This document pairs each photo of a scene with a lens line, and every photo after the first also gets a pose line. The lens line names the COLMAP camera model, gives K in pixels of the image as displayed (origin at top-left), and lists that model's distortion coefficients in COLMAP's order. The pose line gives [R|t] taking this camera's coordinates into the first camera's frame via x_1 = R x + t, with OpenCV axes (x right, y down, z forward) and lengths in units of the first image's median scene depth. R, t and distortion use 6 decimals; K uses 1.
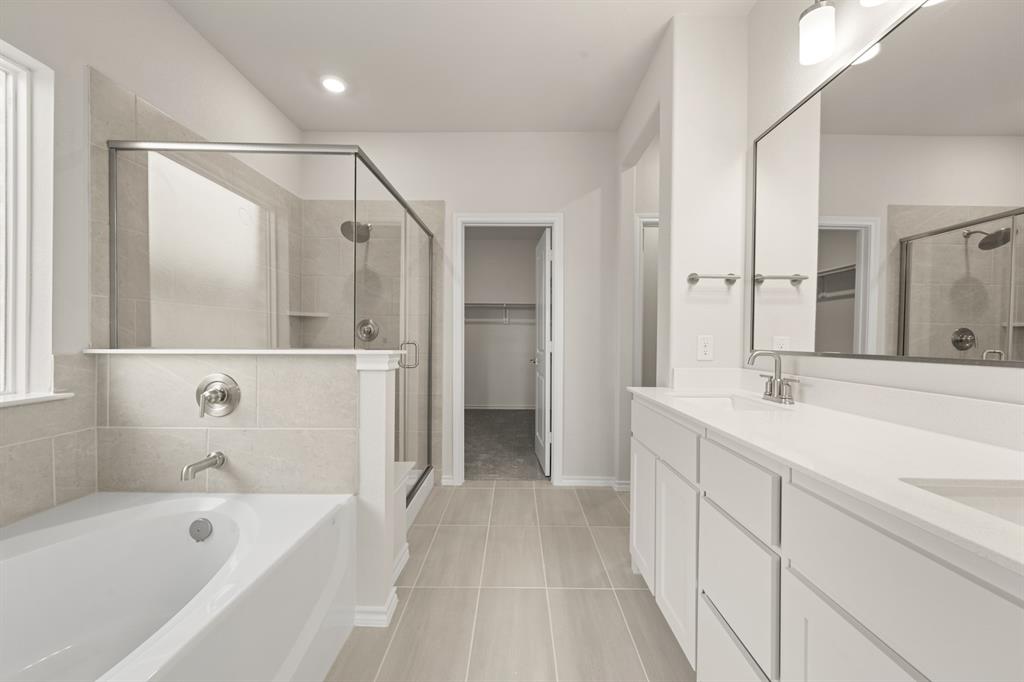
lens RADIAL K [[401.6, 0, 509.7], [0, 401.6, 343.0], [0, 0, 1]] dist [0.007500, 0.001126]
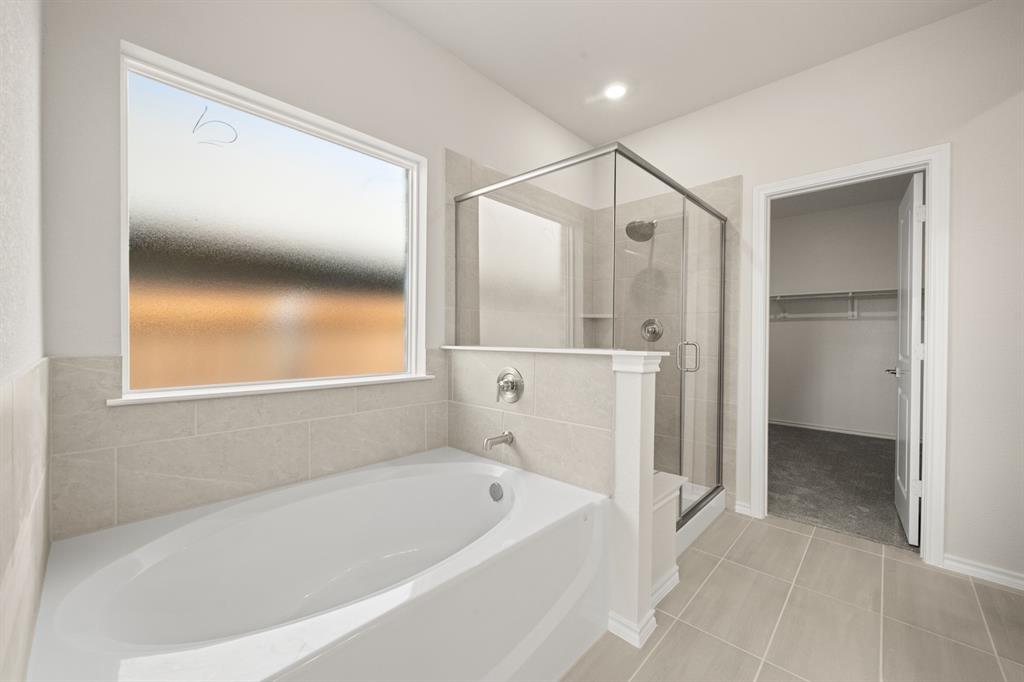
lens RADIAL K [[401.6, 0, 513.6], [0, 401.6, 342.3], [0, 0, 1]] dist [0.007500, 0.001126]
pose [[0.744658, 0.007960, -0.667398, 0.060530], [-0.009535, 0.999954, 0.001287, -0.000590], [0.667378, 0.005405, 0.744700, 0.068832]]
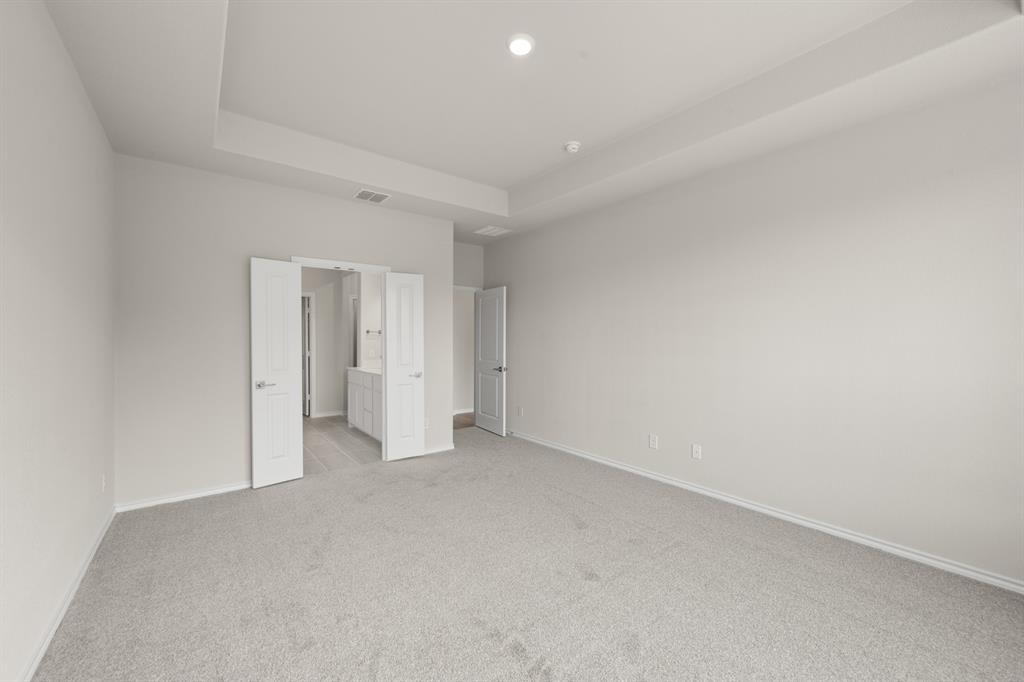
lens RADIAL K [[401.6, 0, 511.8], [0, 401.6, 342.4], [0, 0, 1]] dist [0.007500, 0.001126]
pose [[0.779123, -0.017675, 0.626622, -0.489326], [0.011221, 0.999835, 0.014251, -0.081383], [-0.626771, -0.004072, 0.779193, -1.644701]]
